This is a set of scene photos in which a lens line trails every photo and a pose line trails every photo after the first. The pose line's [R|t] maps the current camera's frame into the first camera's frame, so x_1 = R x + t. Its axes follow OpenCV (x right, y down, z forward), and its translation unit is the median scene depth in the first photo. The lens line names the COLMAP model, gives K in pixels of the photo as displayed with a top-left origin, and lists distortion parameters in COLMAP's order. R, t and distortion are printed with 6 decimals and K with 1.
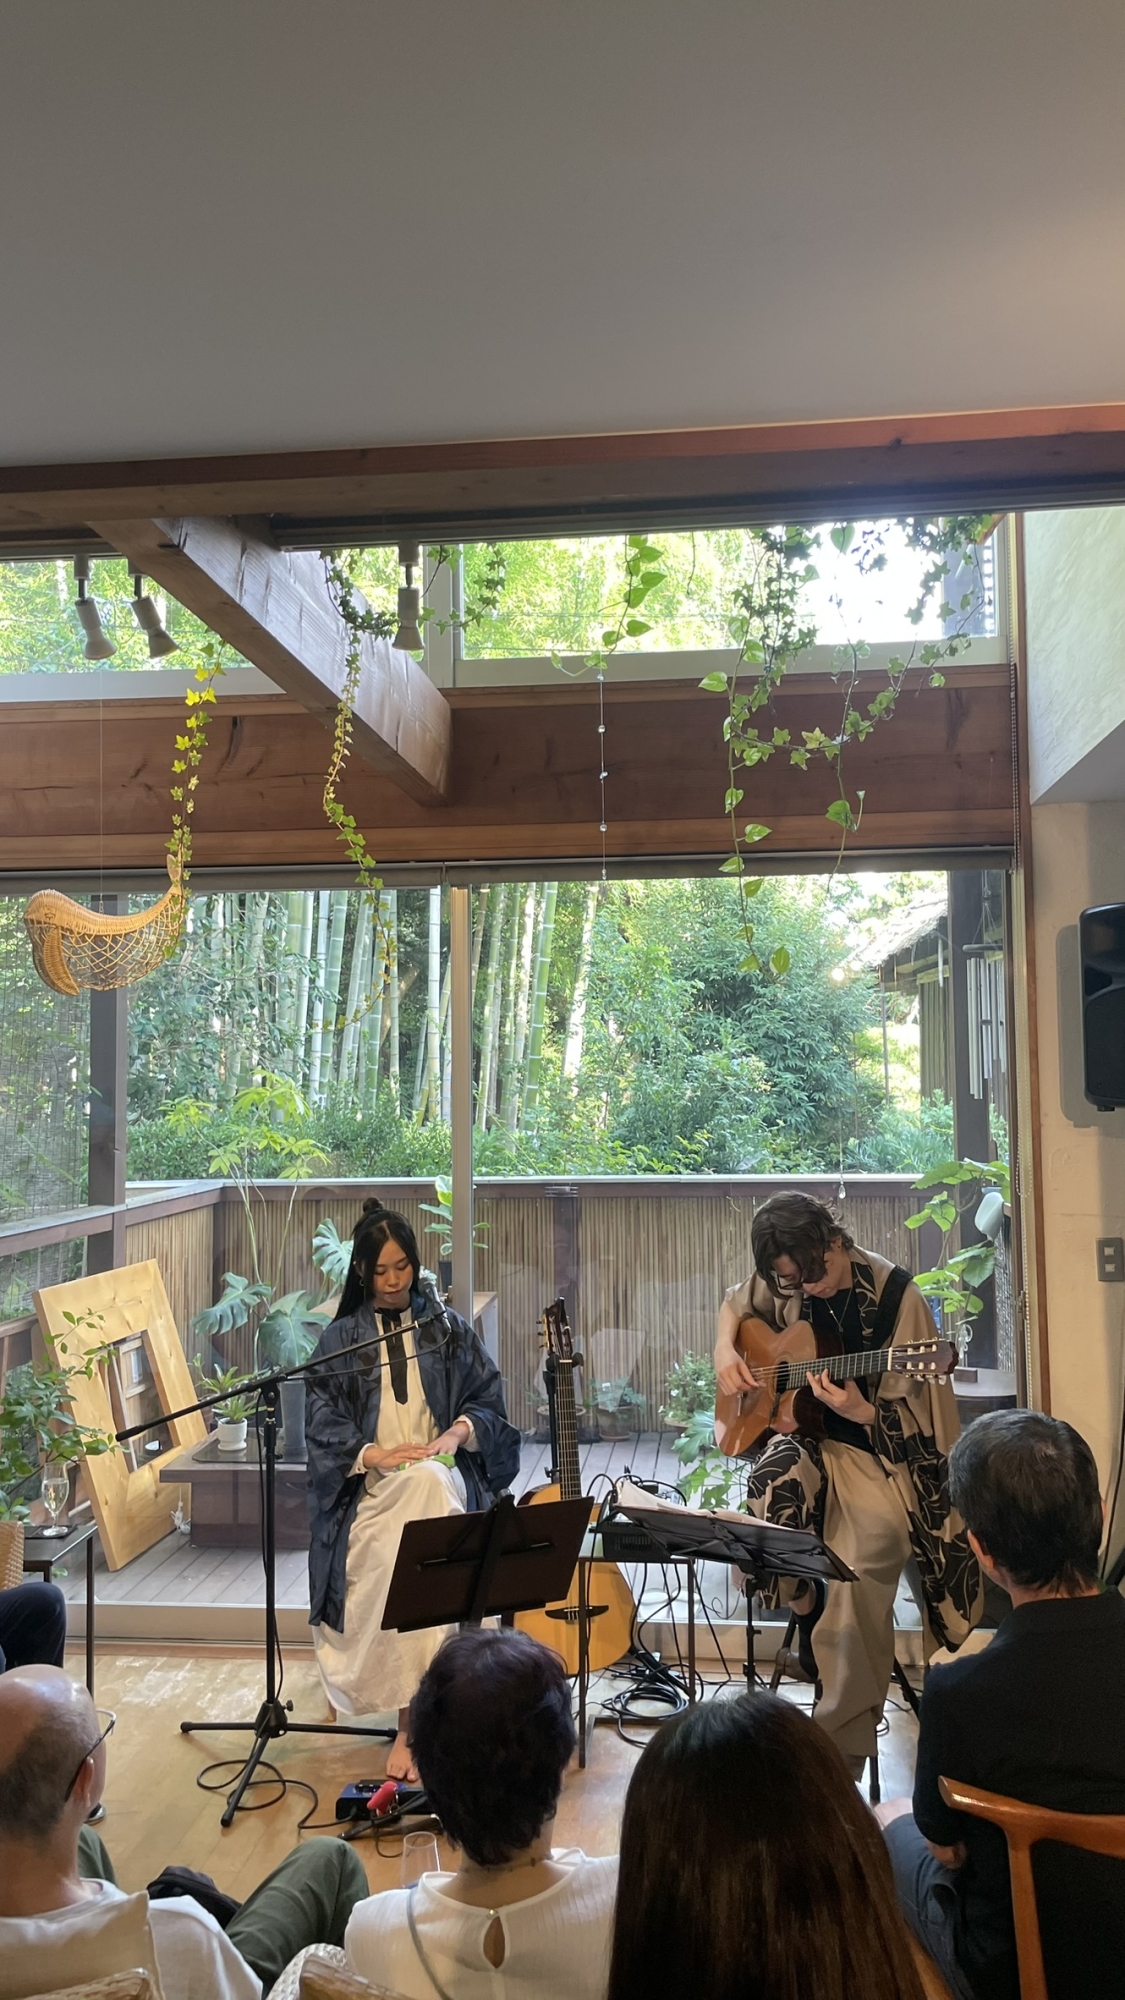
lens RADIAL K [[1551.1, 0, 562.5], [0, 1551.1, 1000.0], [0, 0, 1]] dist [0.119572, -0.176456]
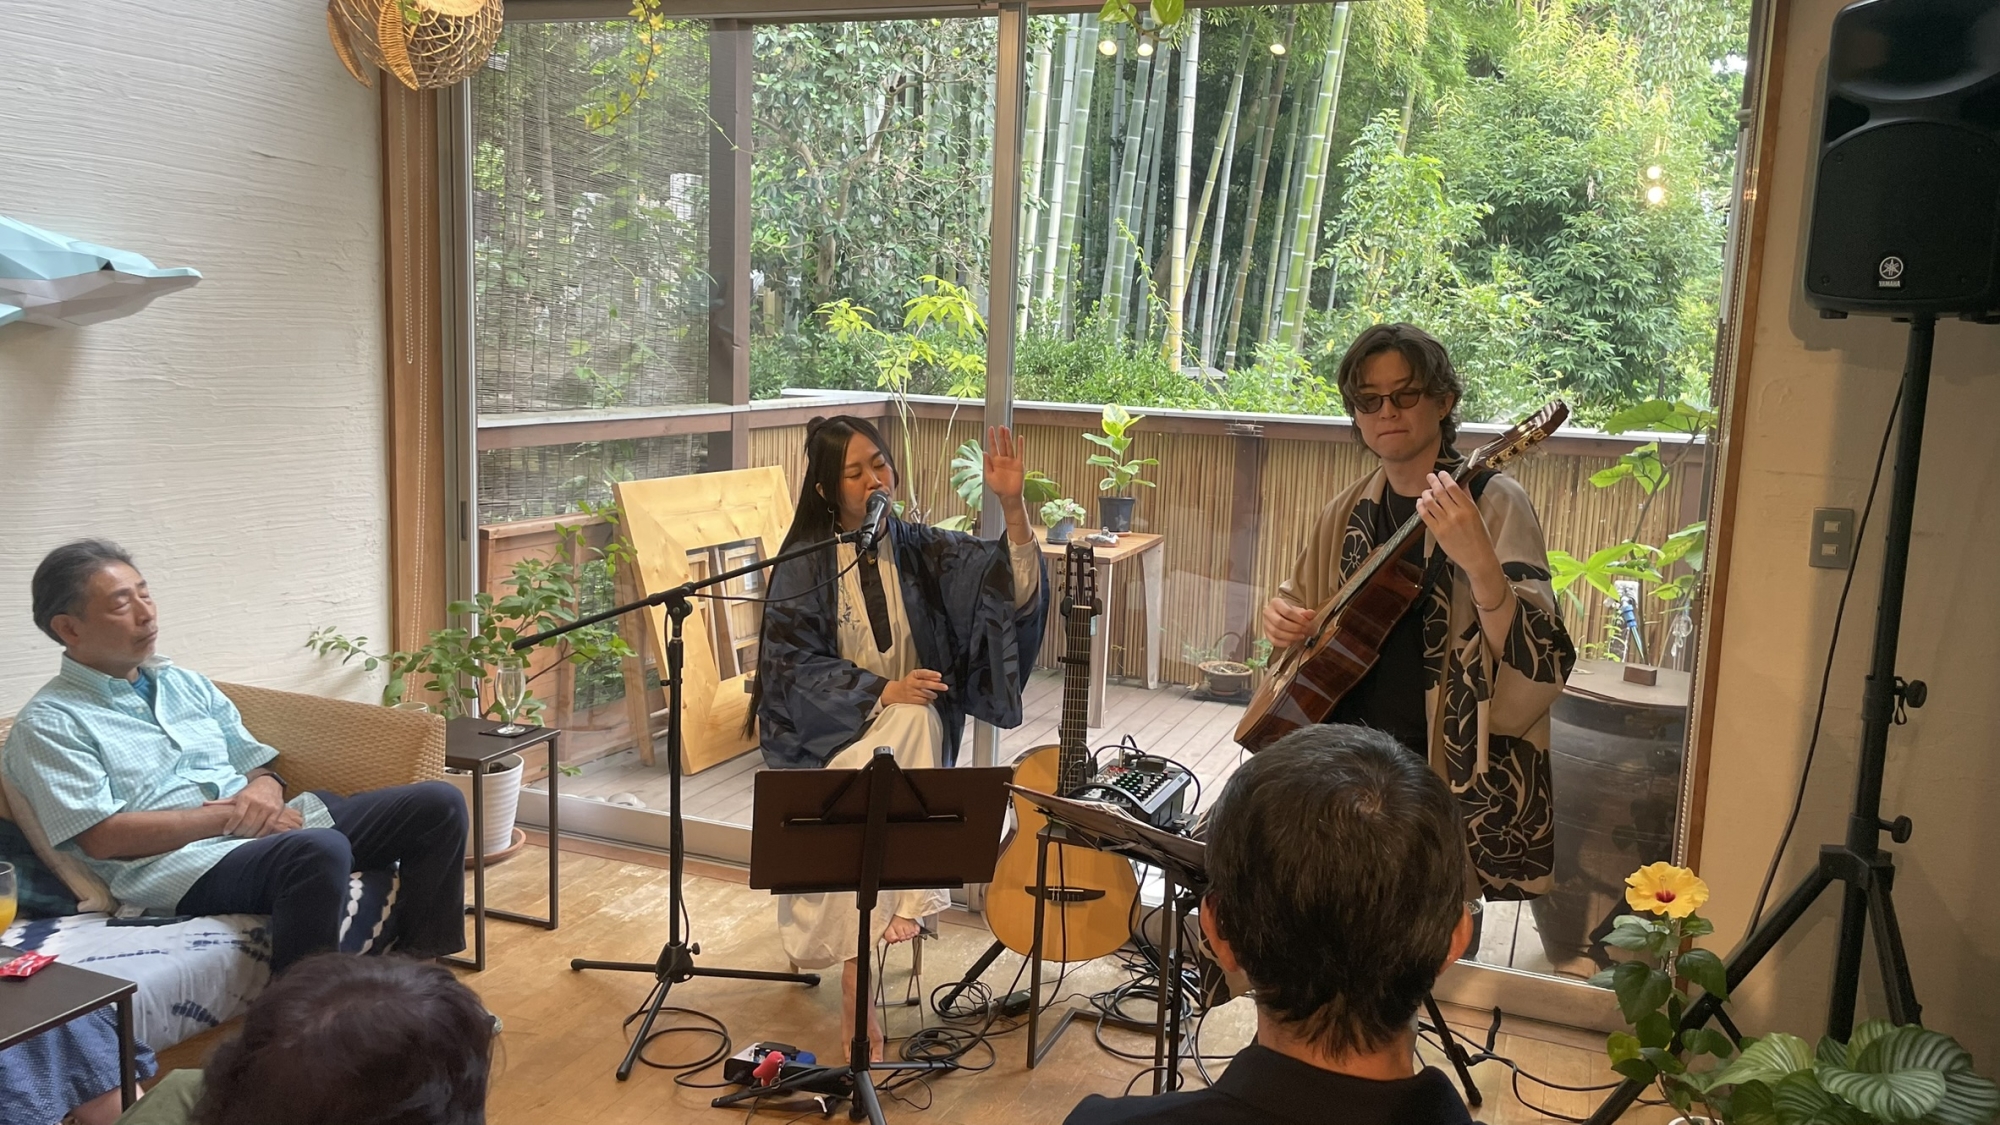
lens RADIAL K [[1551.1, 0, 1000.0], [0, 1551.1, 562.5], [0, 0, 1]] dist [0.119572, -0.176456]
pose [[0.965684, 0.088956, -0.244012, 0.102208], [-0.039142, 0.978632, 0.201860, 0.029316], [0.256755, -0.185382, 0.948531, 0.141628]]
